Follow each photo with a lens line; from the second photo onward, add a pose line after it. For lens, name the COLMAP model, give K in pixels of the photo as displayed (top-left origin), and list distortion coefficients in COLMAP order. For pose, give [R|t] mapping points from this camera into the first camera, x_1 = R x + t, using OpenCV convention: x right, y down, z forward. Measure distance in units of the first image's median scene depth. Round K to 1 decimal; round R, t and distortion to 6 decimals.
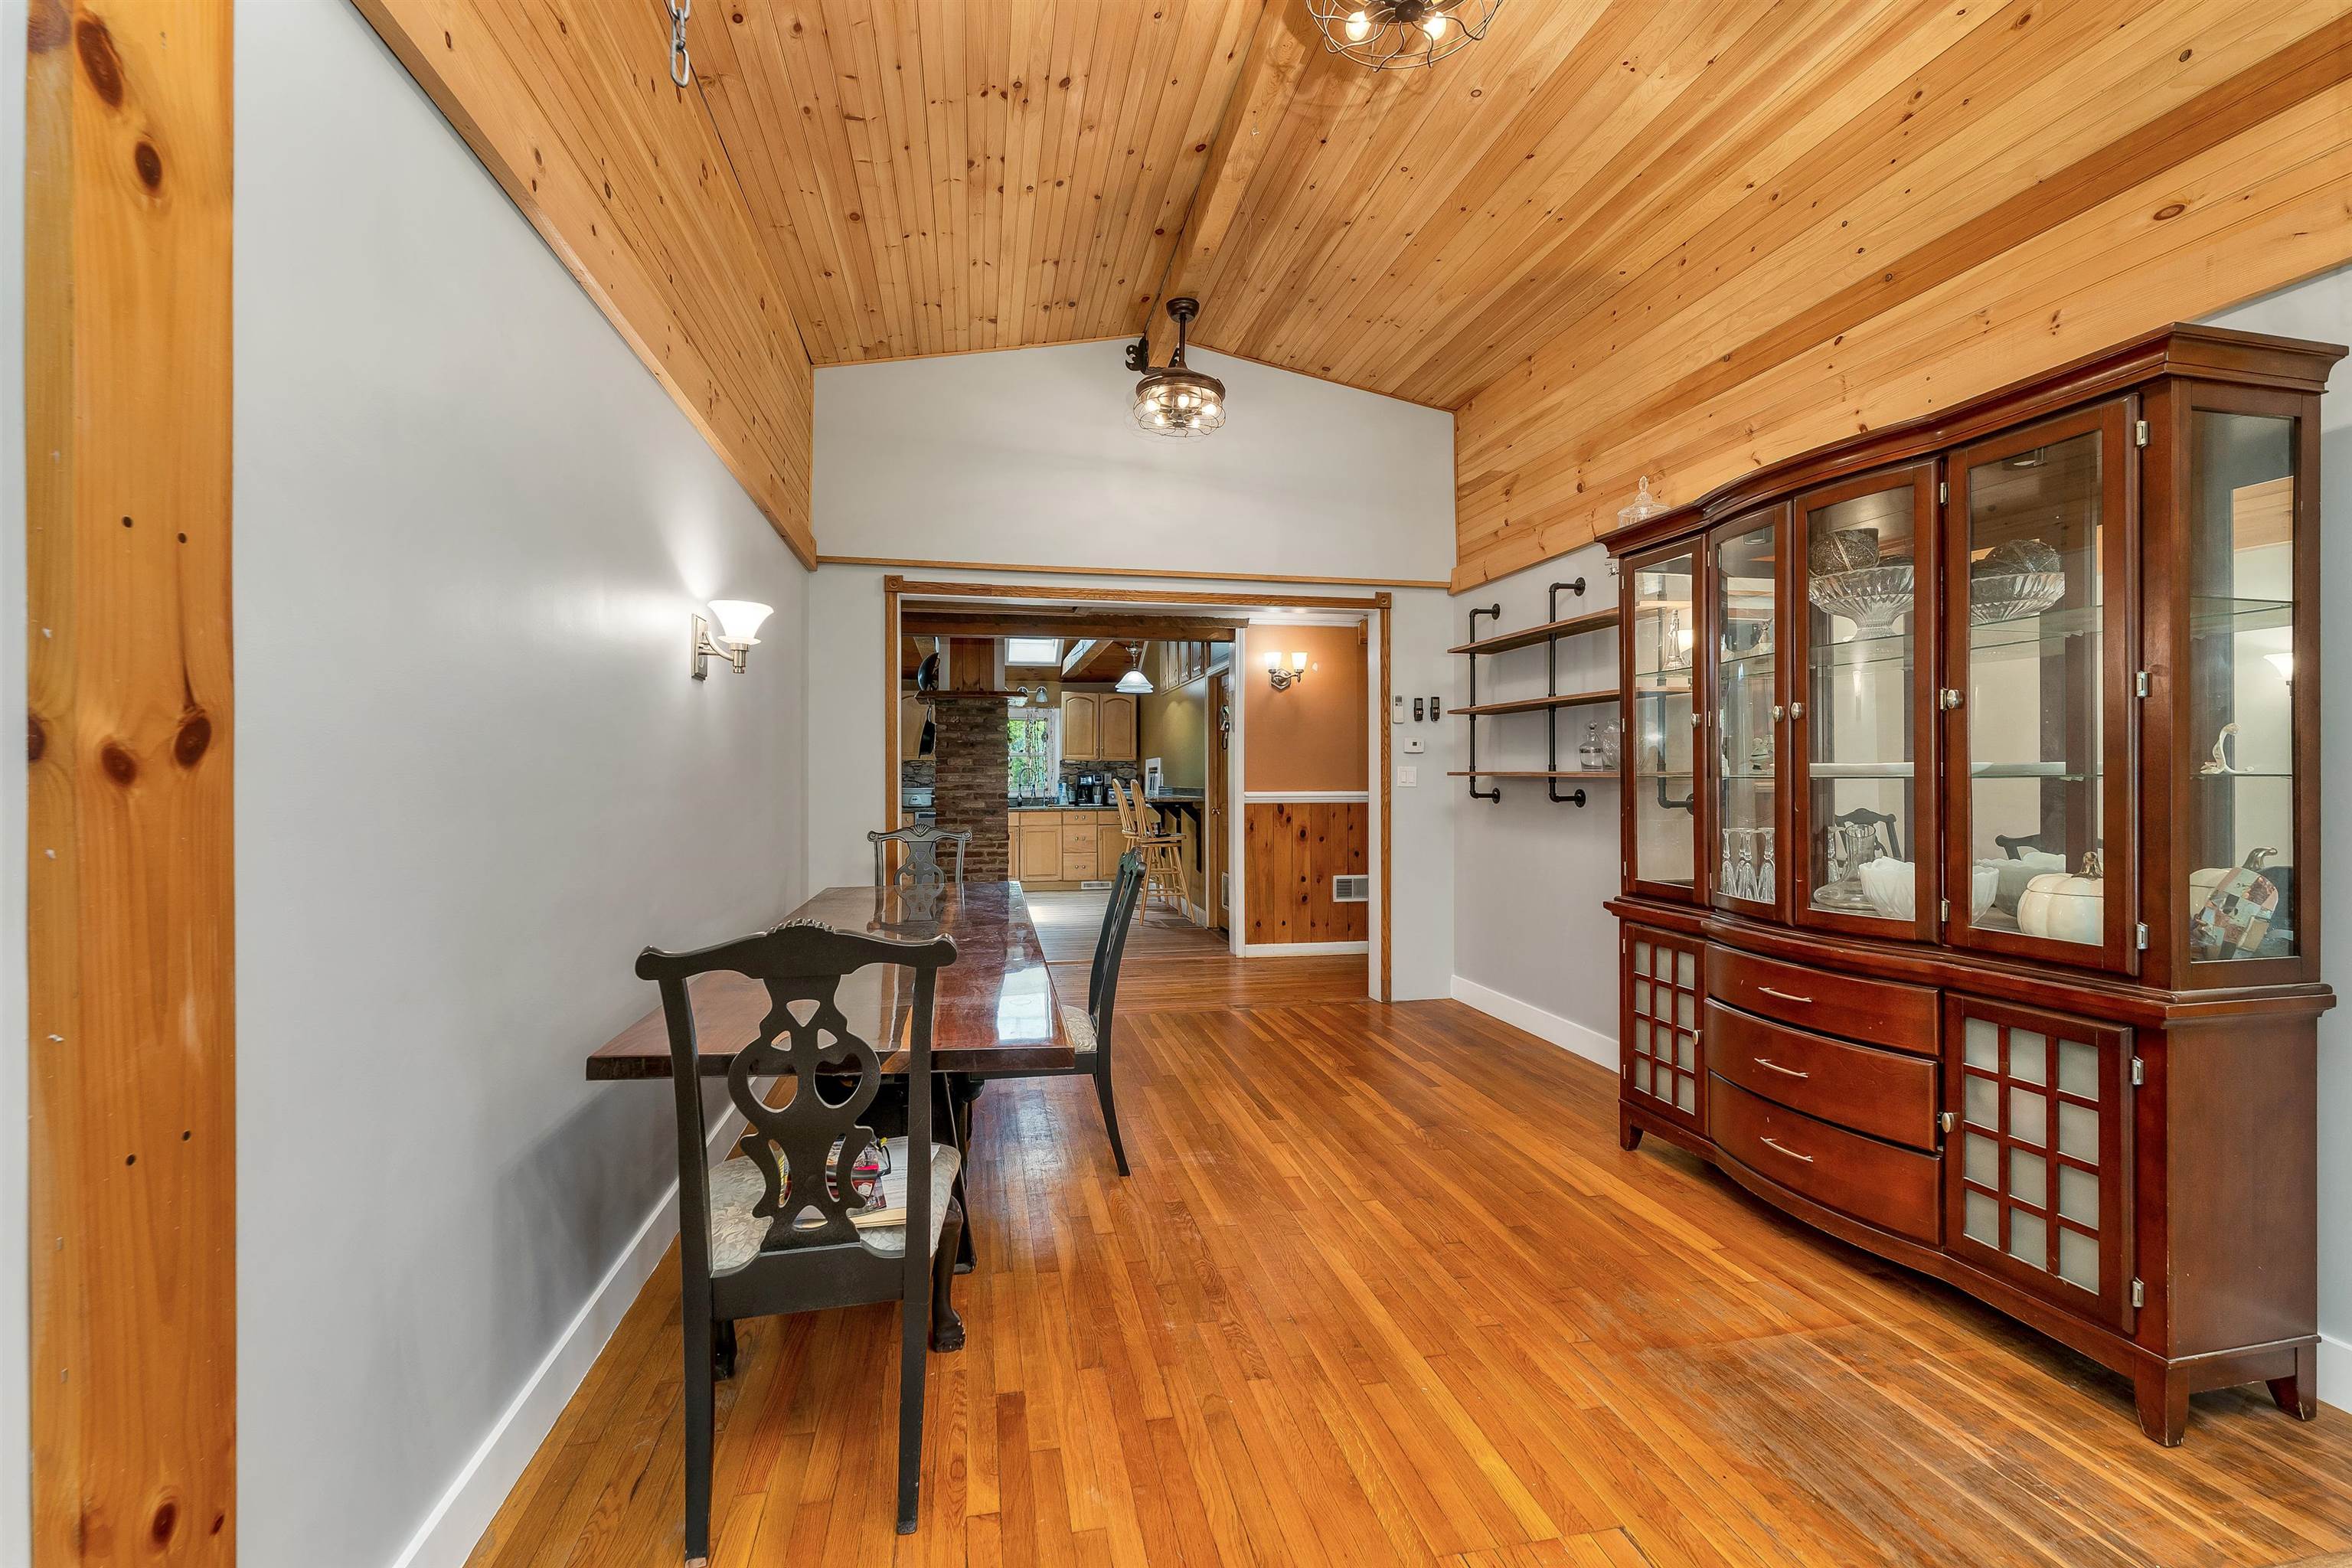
lens RADIAL K [[1005.2, 0, 1216.6], [0, 1005.2, 771.6], [0, 0, 1]] dist [-0.000212, -0.000452]
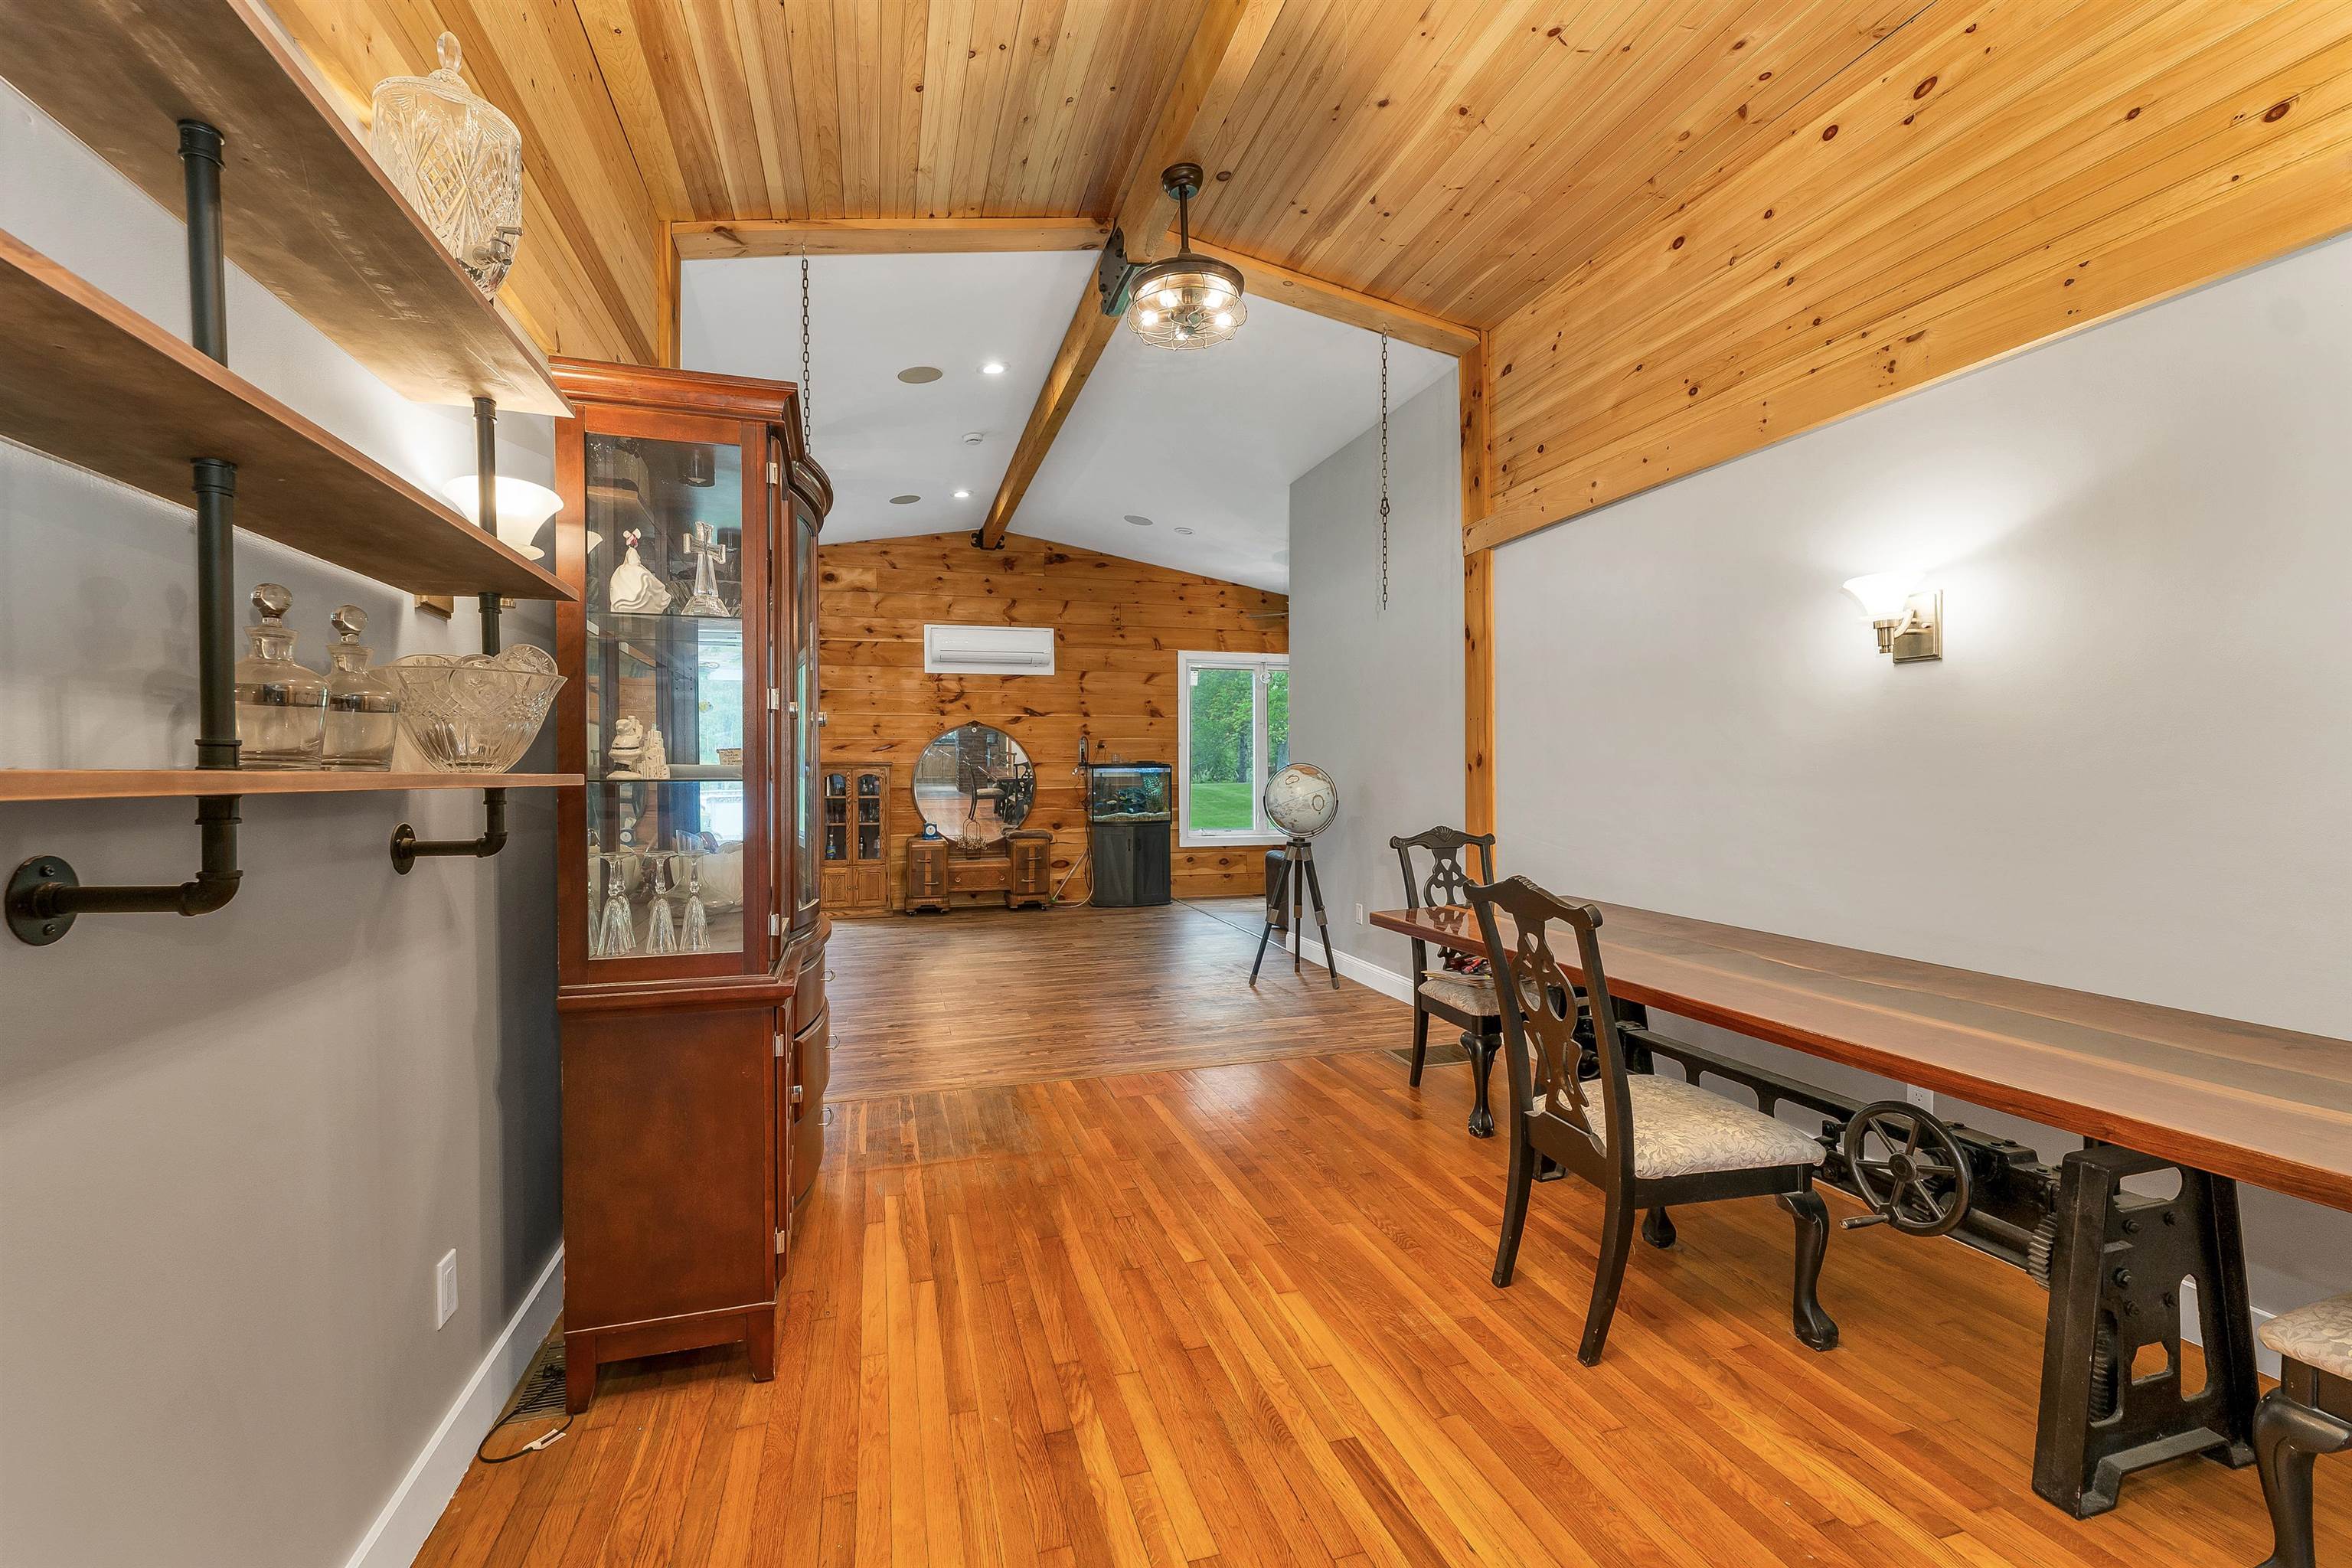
lens RADIAL K [[1005.2, 0, 1214.1], [0, 1005.2, 787.1], [0, 0, 1]] dist [-0.000212, -0.000452]
pose [[-0.995903, 0.012107, -0.089610, 0.209364], [0.011007, 0.999858, 0.012754, 0.004613], [0.089751, 0.011716, -0.995895, 1.872221]]
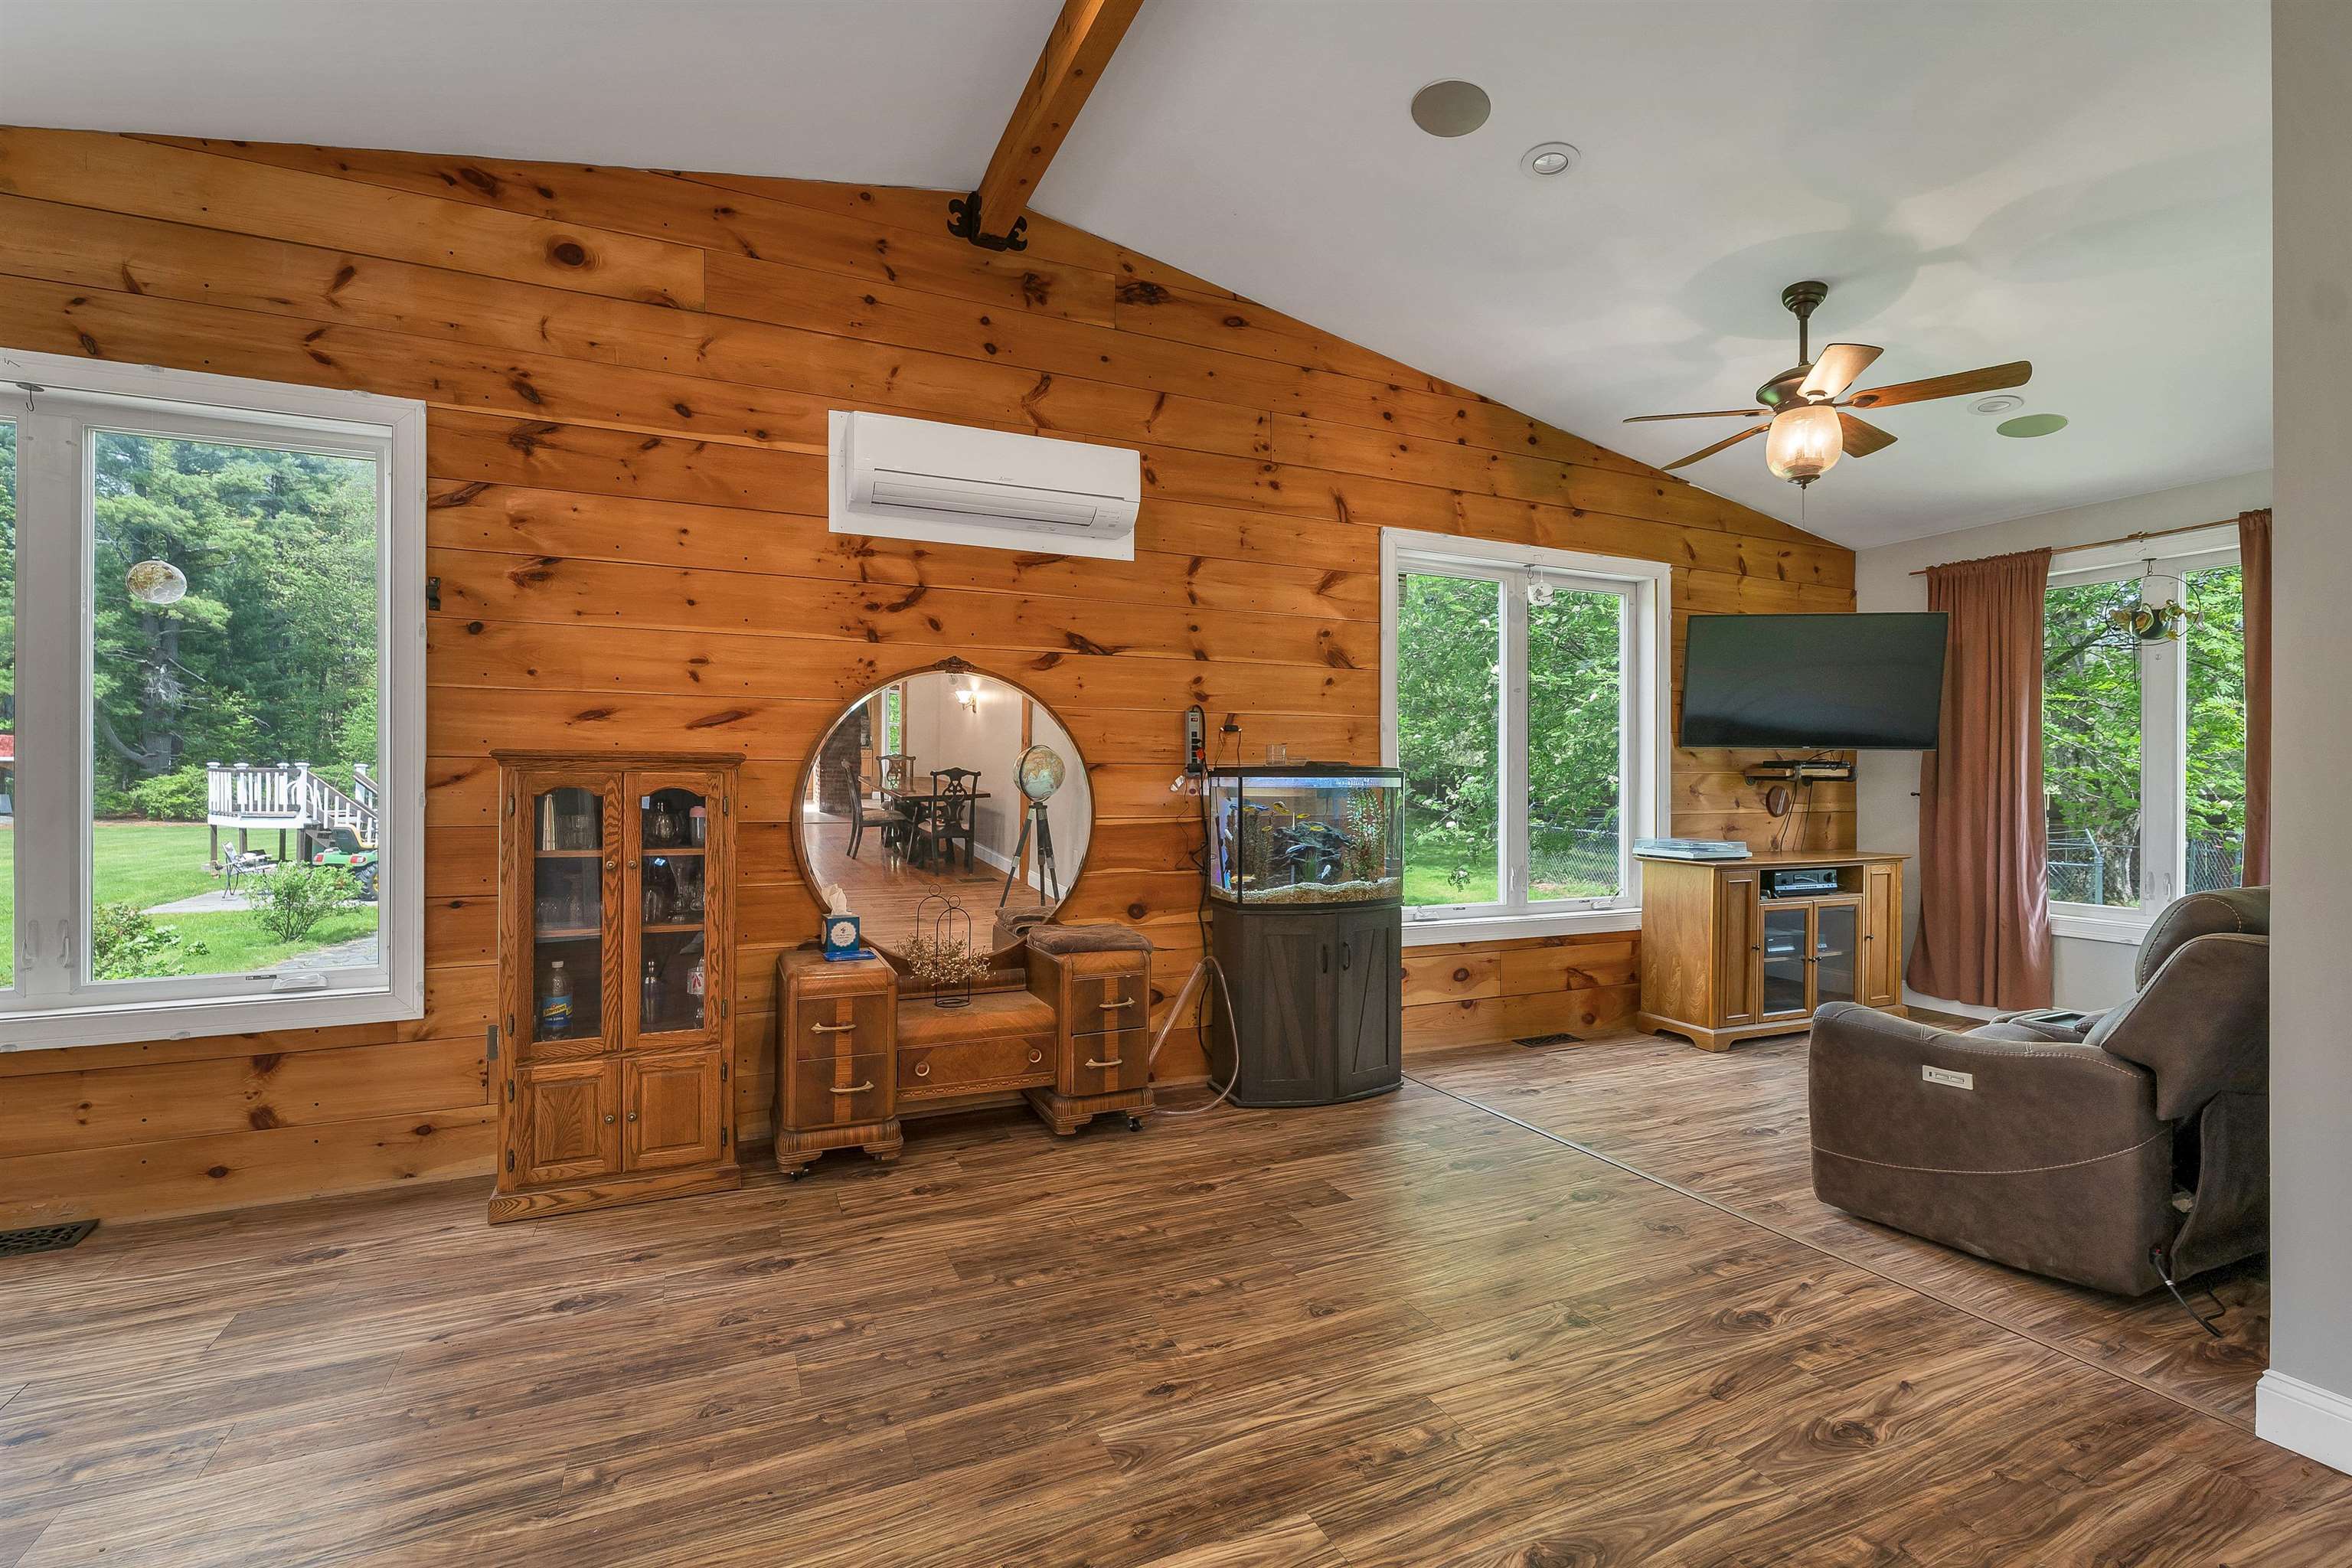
lens RADIAL K [[1005.2, 0, 1190.6], [0, 1005.2, 784.8], [0, 0, 1]] dist [-0.000212, -0.000452]
pose [[-0.973212, 0.003641, -0.229880, 0.665943], [0.004578, 0.999983, -0.003543, -0.003190], [0.229863, -0.004500, -0.973213, 0.010016]]
